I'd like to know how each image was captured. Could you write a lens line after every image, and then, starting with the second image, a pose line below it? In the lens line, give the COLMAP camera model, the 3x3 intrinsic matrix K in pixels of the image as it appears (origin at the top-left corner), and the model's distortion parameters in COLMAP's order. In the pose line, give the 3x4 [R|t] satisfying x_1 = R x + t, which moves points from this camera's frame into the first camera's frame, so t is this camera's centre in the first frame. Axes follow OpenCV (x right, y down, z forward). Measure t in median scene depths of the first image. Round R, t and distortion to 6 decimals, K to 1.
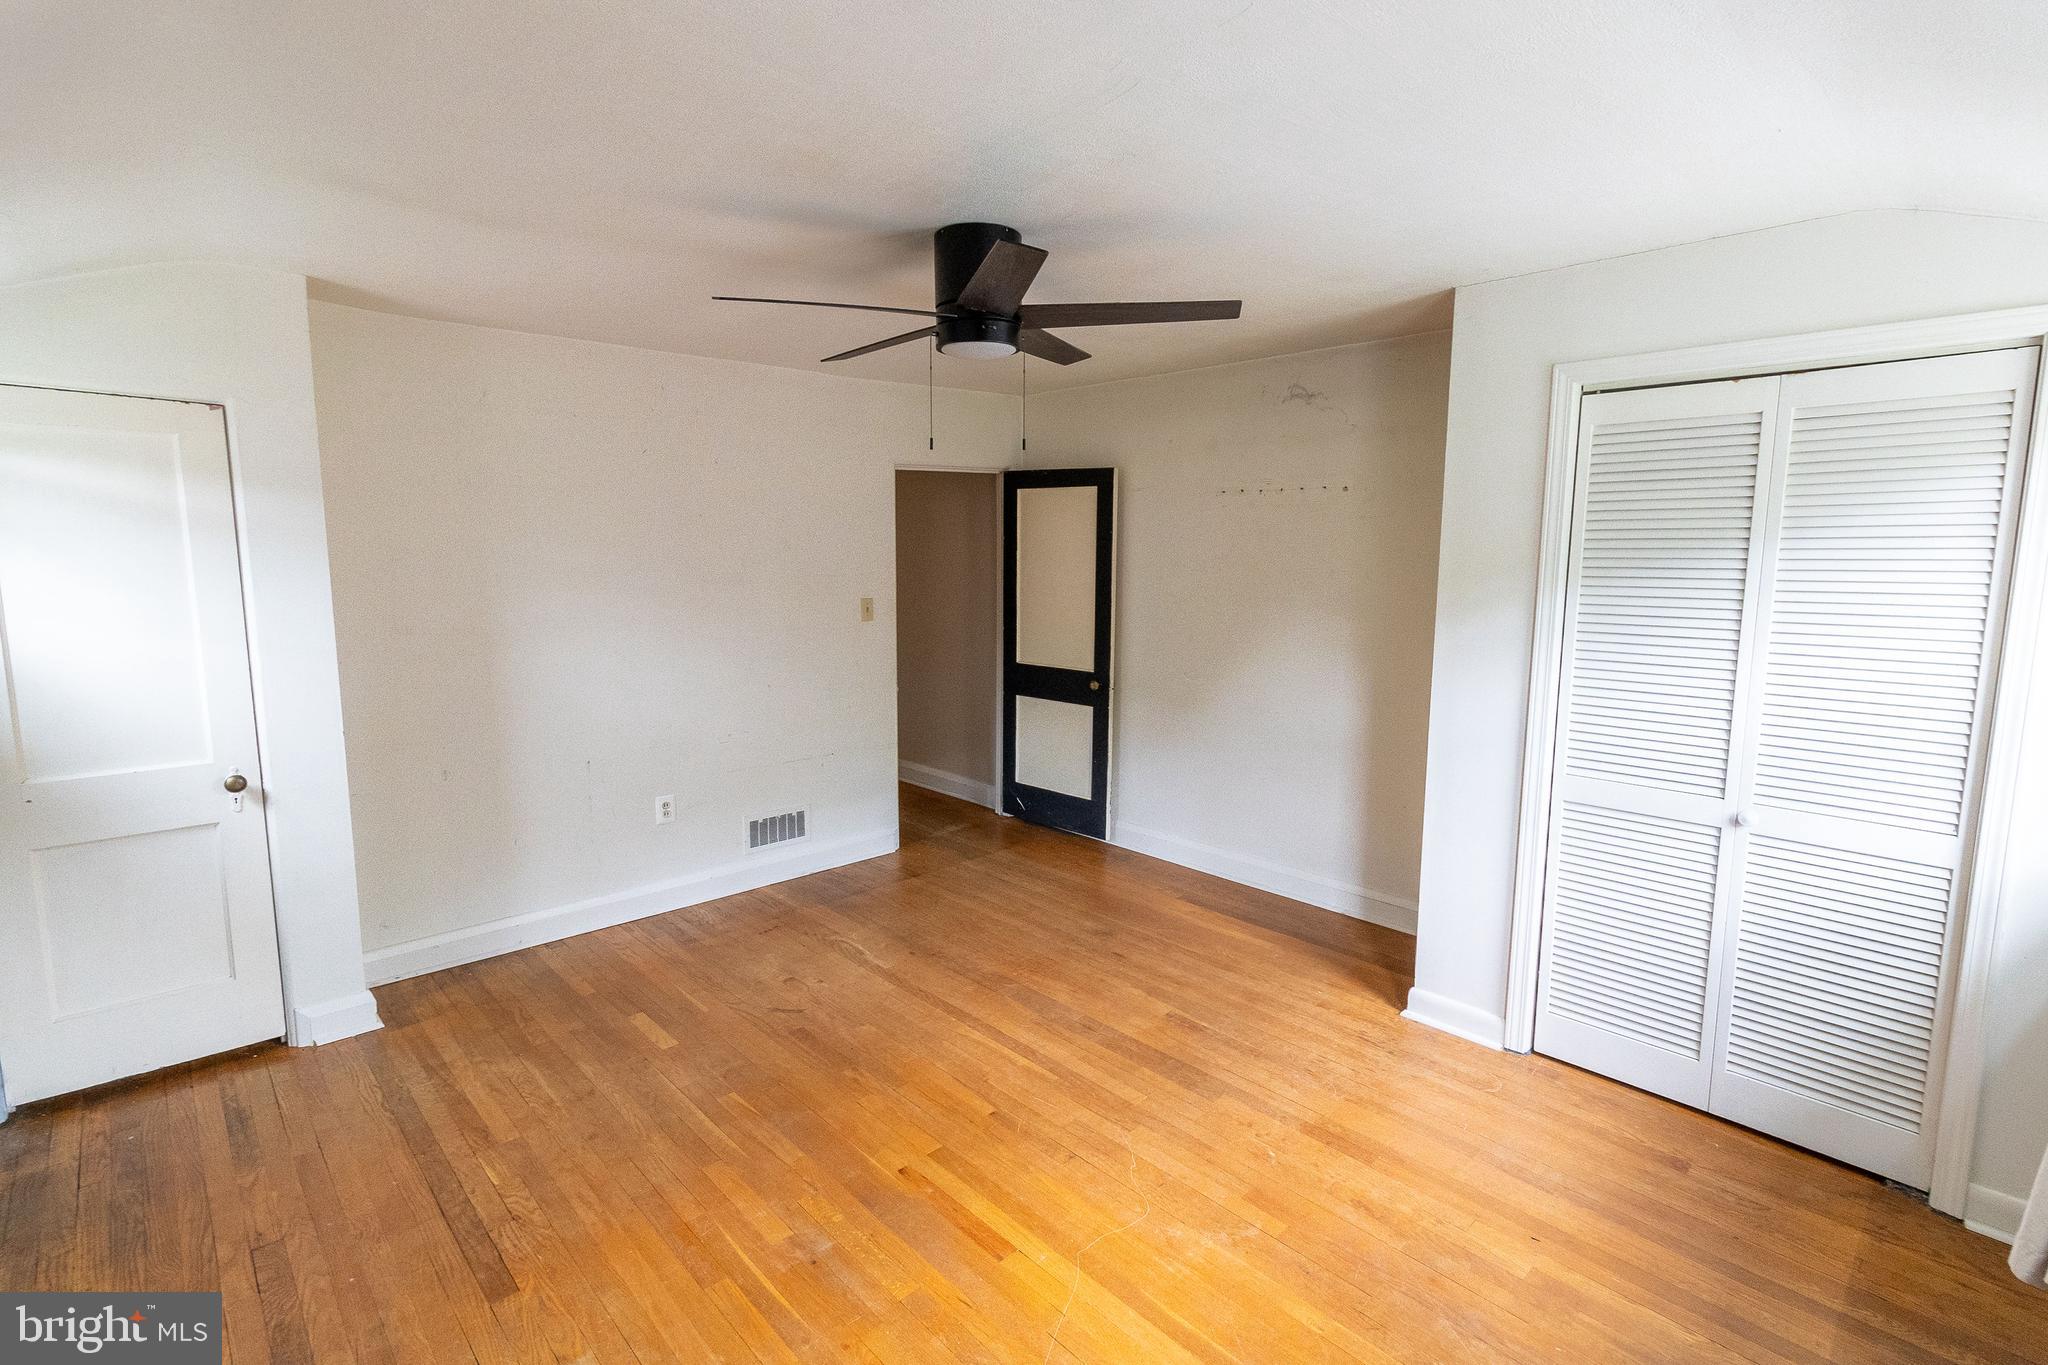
lens RADIAL K [[989.4, 0, 1018.4], [0, 989.4, 672.1], [0, 0, 1]] dist [0.003161, 0.000749]
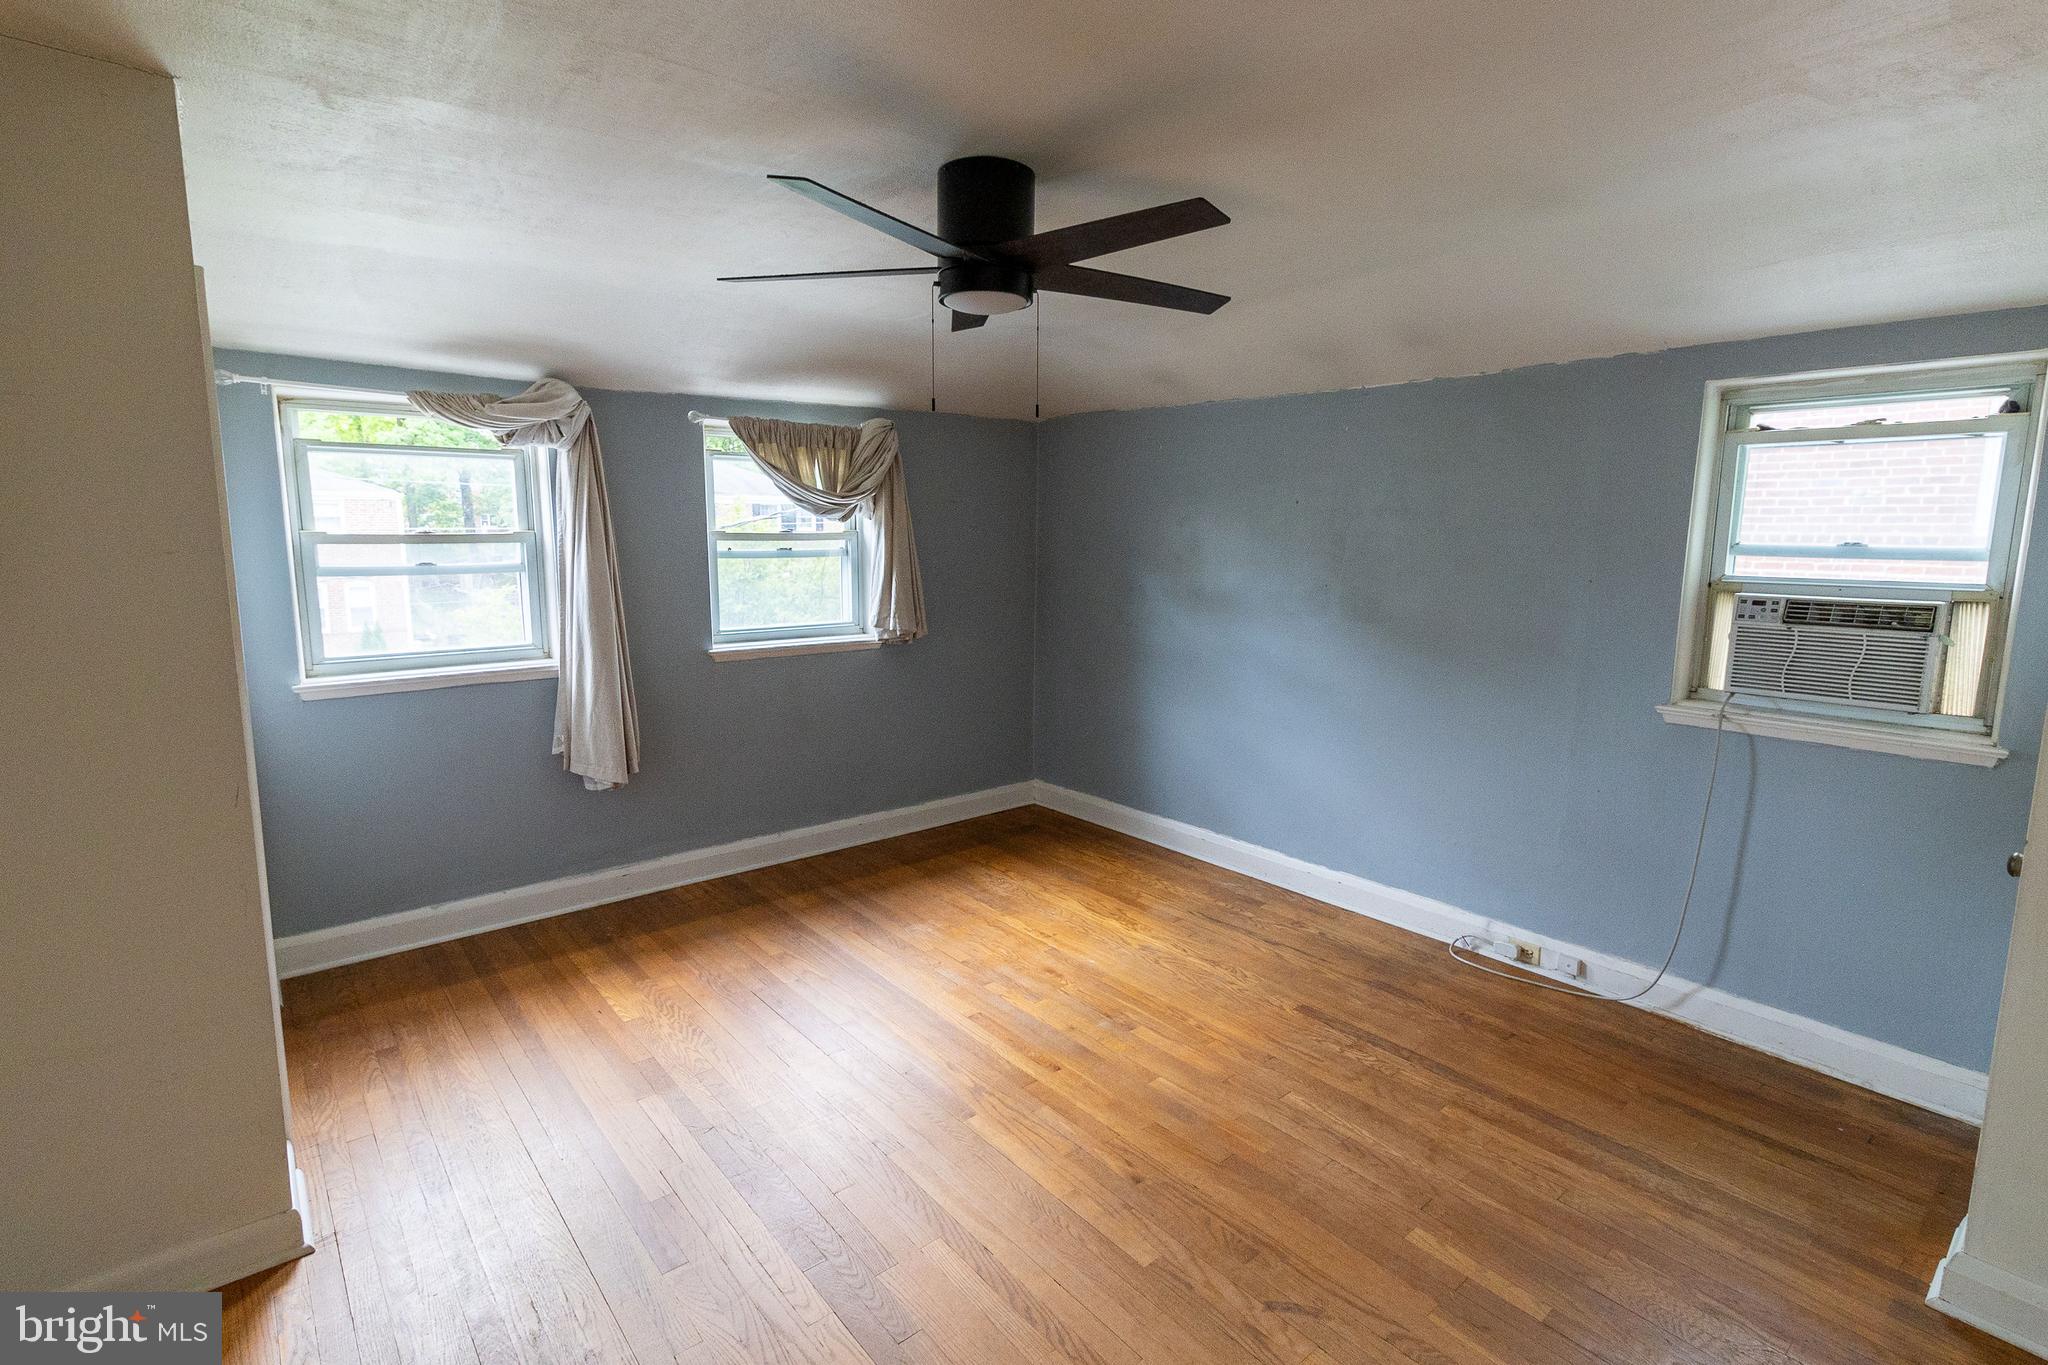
lens RADIAL K [[989.4, 0, 1018.4], [0, 989.4, 672.1], [0, 0, 1]] dist [0.003161, 0.000749]
pose [[-0.998467, -0.017057, 0.052665, -0.125421], [-0.001900, 0.961345, 0.275339, -0.252574], [-0.055326, 0.274816, -0.959904, 1.974128]]
